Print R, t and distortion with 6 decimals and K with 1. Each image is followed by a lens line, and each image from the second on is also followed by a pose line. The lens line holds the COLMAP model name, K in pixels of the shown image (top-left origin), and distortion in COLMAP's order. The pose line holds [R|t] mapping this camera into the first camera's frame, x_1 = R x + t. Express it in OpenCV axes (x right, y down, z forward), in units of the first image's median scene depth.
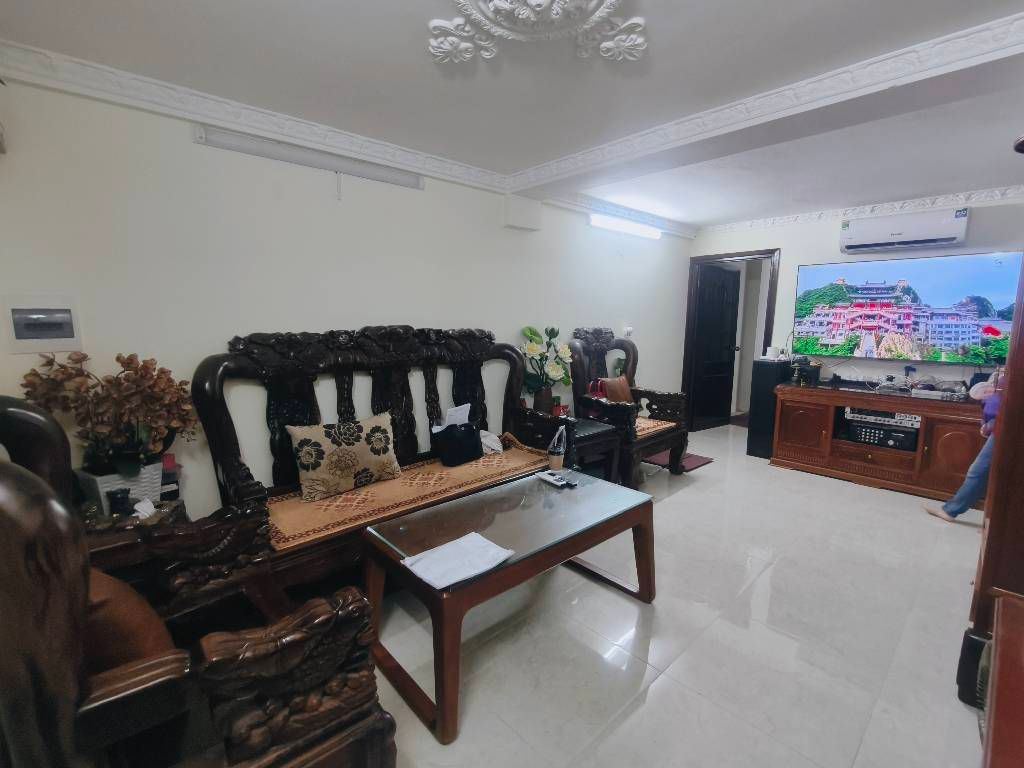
lens RADIAL K [[474.8, 0, 511.4], [0, 474.8, 384.6], [0, 0, 1]] dist [-0.007304, -0.001408]
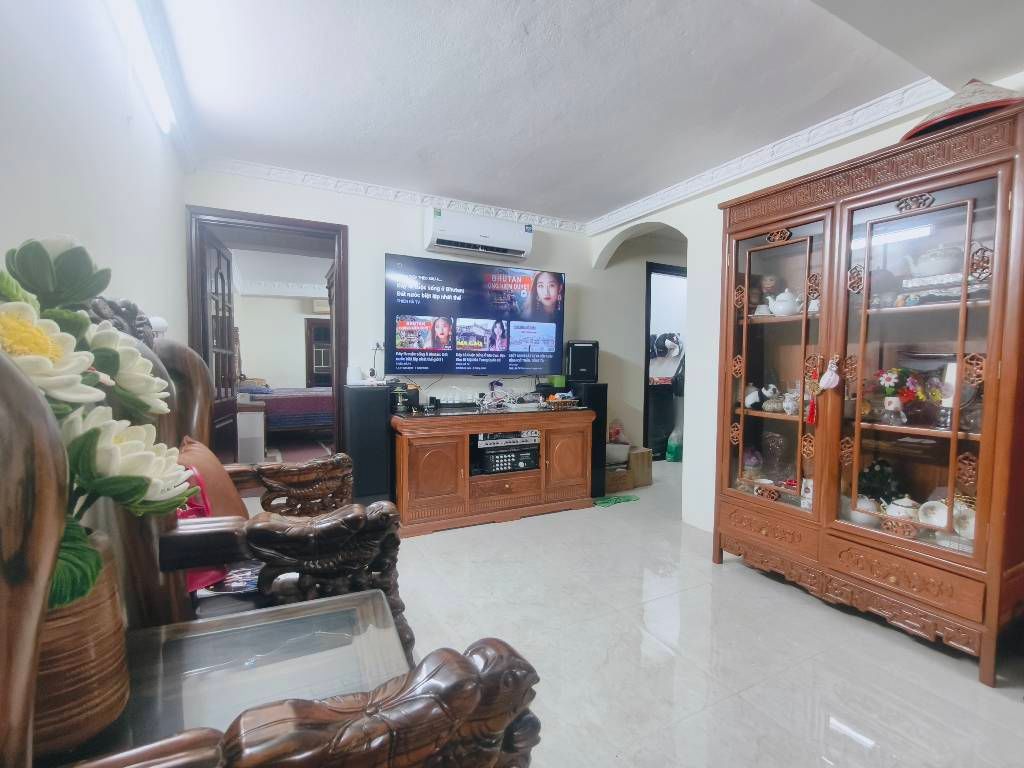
lens RADIAL K [[474.8, 0, 510.0], [0, 474.8, 383.0], [0, 0, 1]] dist [-0.007304, -0.001408]
pose [[0.271114, -0.042122, 0.961625, -0.058762], [0.131631, 0.991279, 0.006309, -0.037549], [-0.953504, 0.124870, 0.274294, 0.724600]]
